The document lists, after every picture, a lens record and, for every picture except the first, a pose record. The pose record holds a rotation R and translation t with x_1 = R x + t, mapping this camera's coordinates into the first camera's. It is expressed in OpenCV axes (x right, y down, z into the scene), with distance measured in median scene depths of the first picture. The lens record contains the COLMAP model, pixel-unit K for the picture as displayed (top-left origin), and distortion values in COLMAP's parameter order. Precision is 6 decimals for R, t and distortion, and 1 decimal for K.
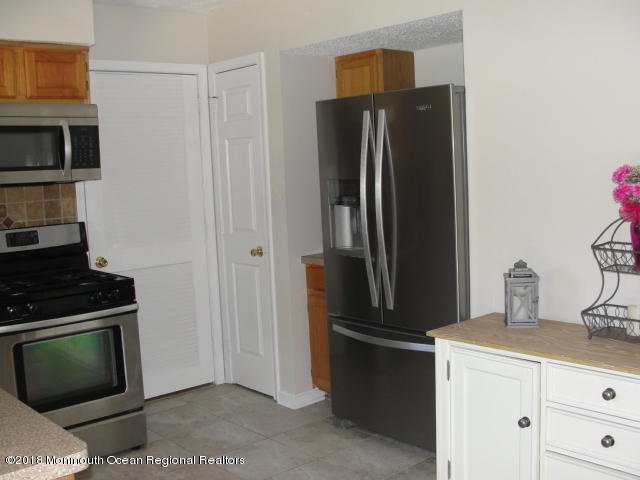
lens RADIAL K [[728.4, 0, 320.0], [0, 728.4, 240.0], [0, 0, 1]] dist [-0.205584, 0.242574]
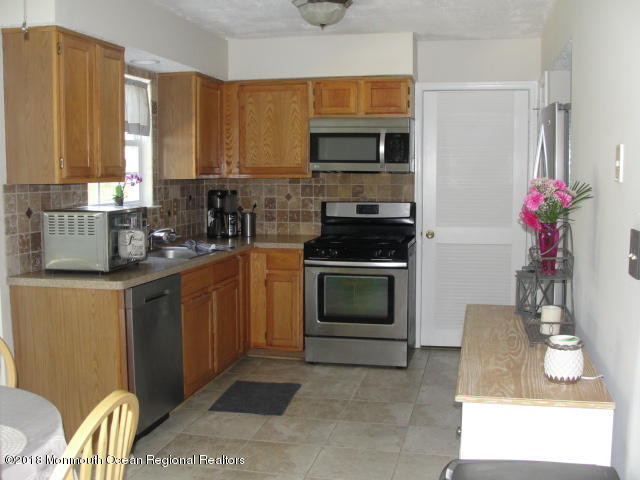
lens RADIAL K [[728.4, 0, 320.0], [0, 728.4, 240.0], [0, 0, 1]] dist [-0.205584, 0.242574]
pose [[0.585967, 0.119293, -0.801506, 0.760874], [-0.108965, 0.991721, 0.067942, -0.031526], [0.802975, 0.047524, 0.594115, 0.034343]]
